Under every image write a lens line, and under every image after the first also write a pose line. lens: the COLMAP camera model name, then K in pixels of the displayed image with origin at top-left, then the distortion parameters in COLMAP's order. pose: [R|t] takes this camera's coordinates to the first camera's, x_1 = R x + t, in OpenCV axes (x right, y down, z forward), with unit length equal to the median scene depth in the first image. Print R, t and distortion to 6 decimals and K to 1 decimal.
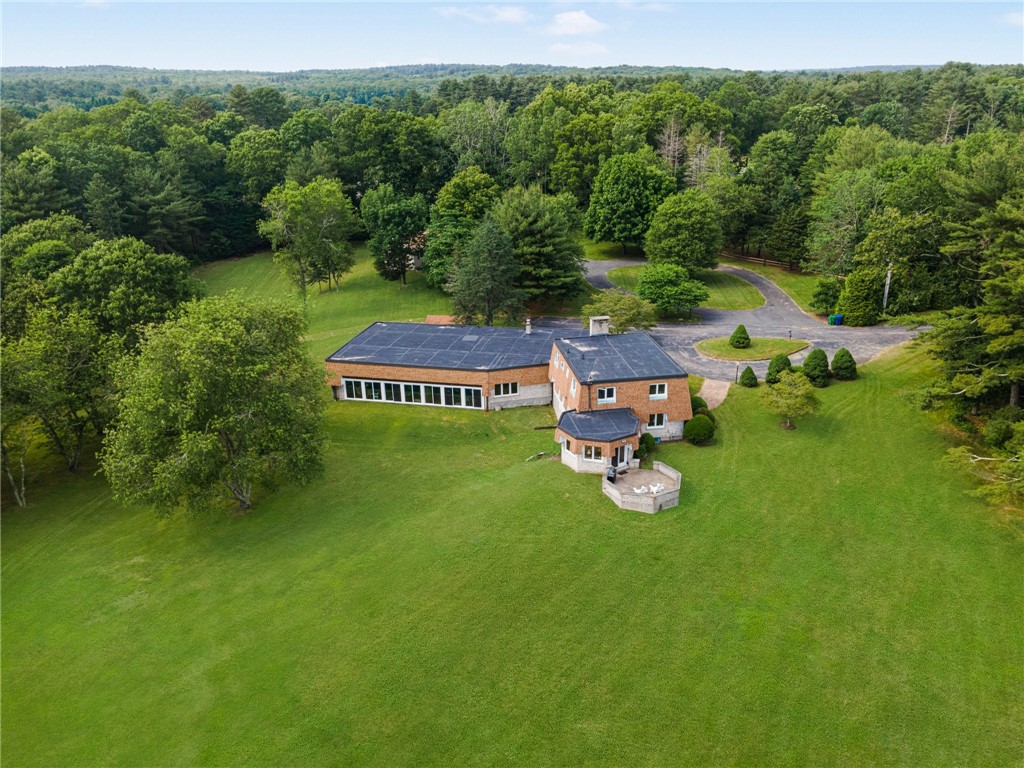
lens RADIAL K [[757.1, 0, 514.7], [0, 757.1, 379.3], [0, 0, 1]] dist [0.021562, 0.026535]
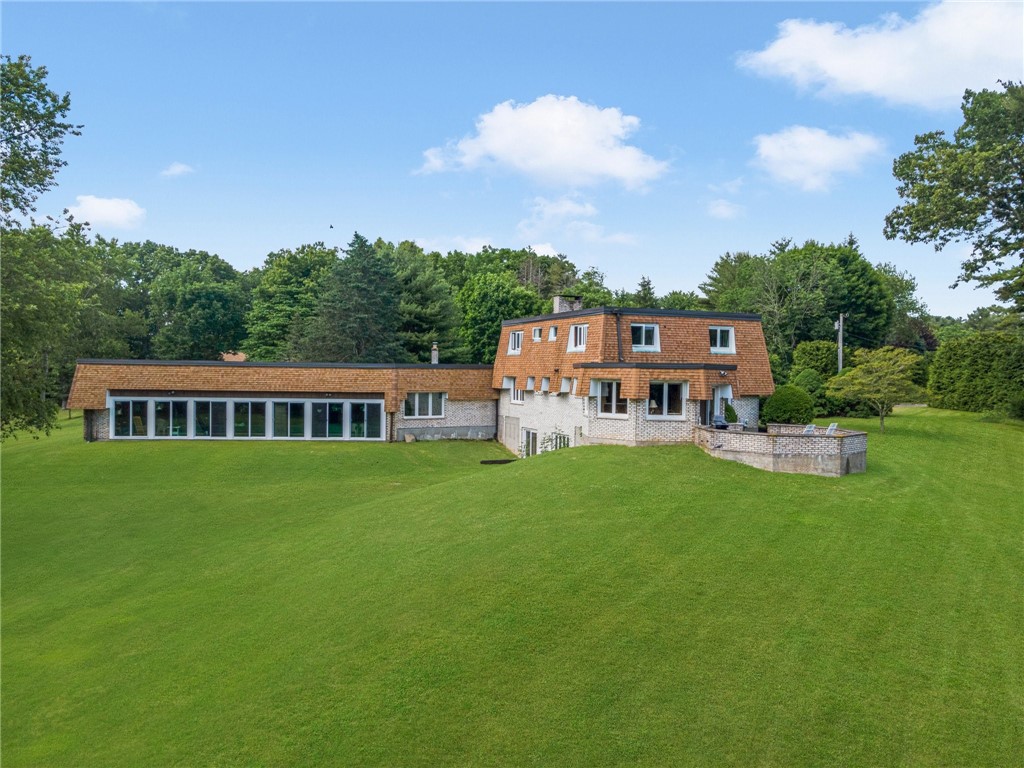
lens RADIAL K [[757.1, 0, 512.0], [0, 757.1, 391.0], [0, 0, 1]] dist [0.021562, 0.026535]
pose [[0.961296, 0.029447, 0.273939, -0.104905], [0.066790, 0.939708, -0.335391, 0.200398], [-0.267299, 0.340706, 0.901371, 0.449637]]
